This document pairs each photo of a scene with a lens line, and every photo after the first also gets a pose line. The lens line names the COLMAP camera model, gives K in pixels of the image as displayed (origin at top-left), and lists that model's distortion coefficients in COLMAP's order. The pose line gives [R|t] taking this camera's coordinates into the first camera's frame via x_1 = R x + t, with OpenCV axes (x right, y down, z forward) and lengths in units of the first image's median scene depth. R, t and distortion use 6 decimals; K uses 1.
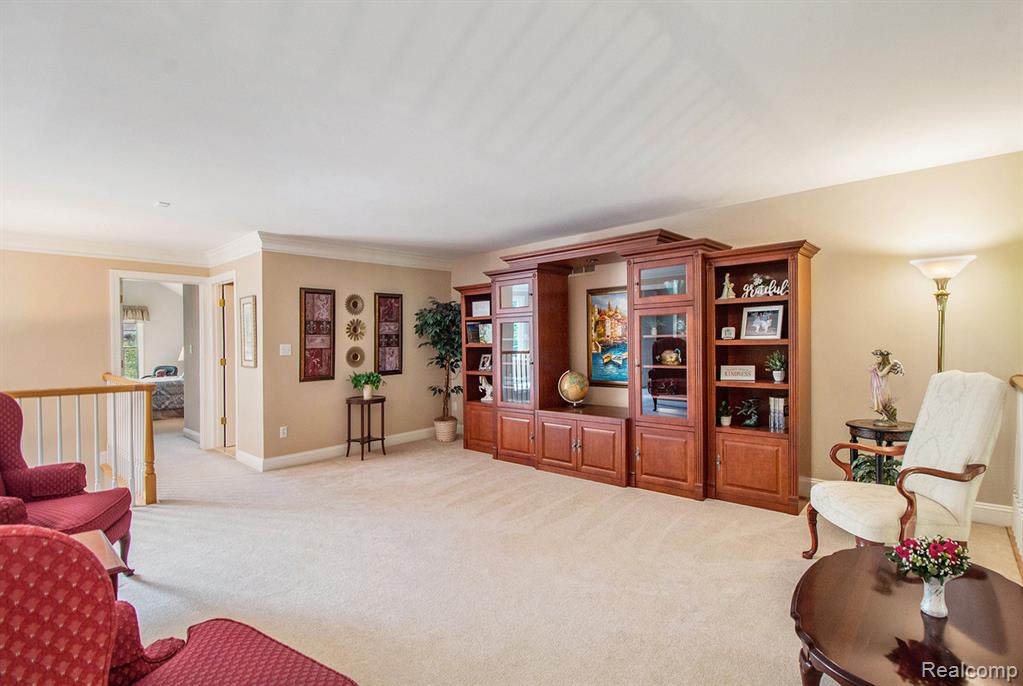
lens RADIAL K [[485.0, 0, 522.2], [0, 485.0, 344.2], [0, 0, 1]] dist [0.001909, -0.013320]
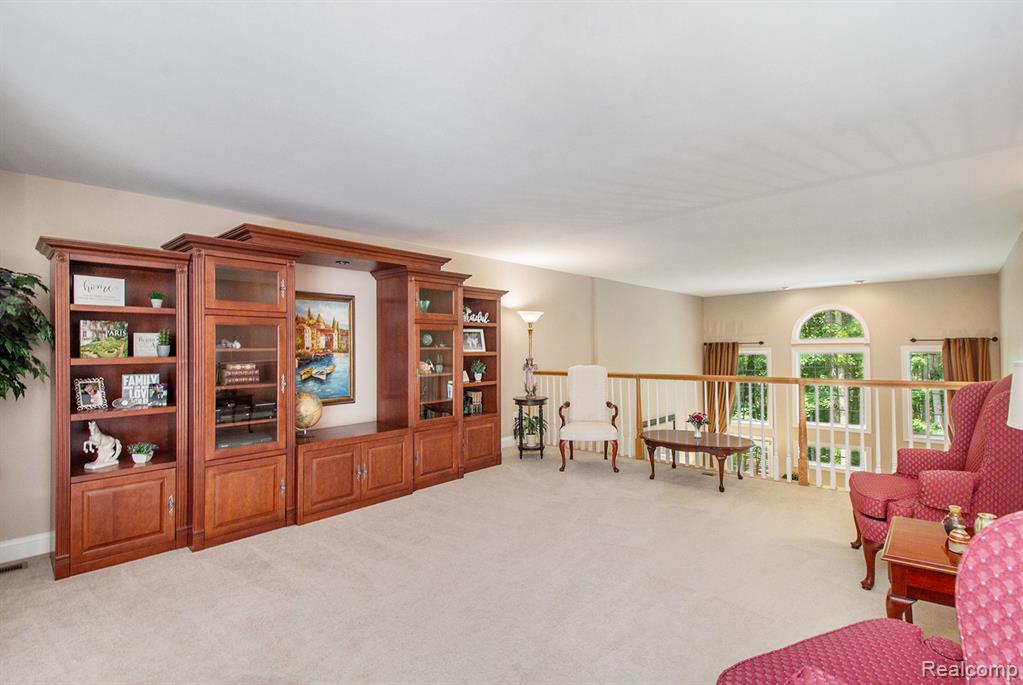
lens RADIAL K [[485.0, 0, 522.2], [0, 485.0, 343.7], [0, 0, 1]] dist [0.001909, -0.013320]
pose [[-0.002234, 0.030985, 0.999517, -0.693662], [0.017739, 0.999364, -0.030941, 0.009149], [-0.999840, 0.017662, -0.002782, 0.633015]]
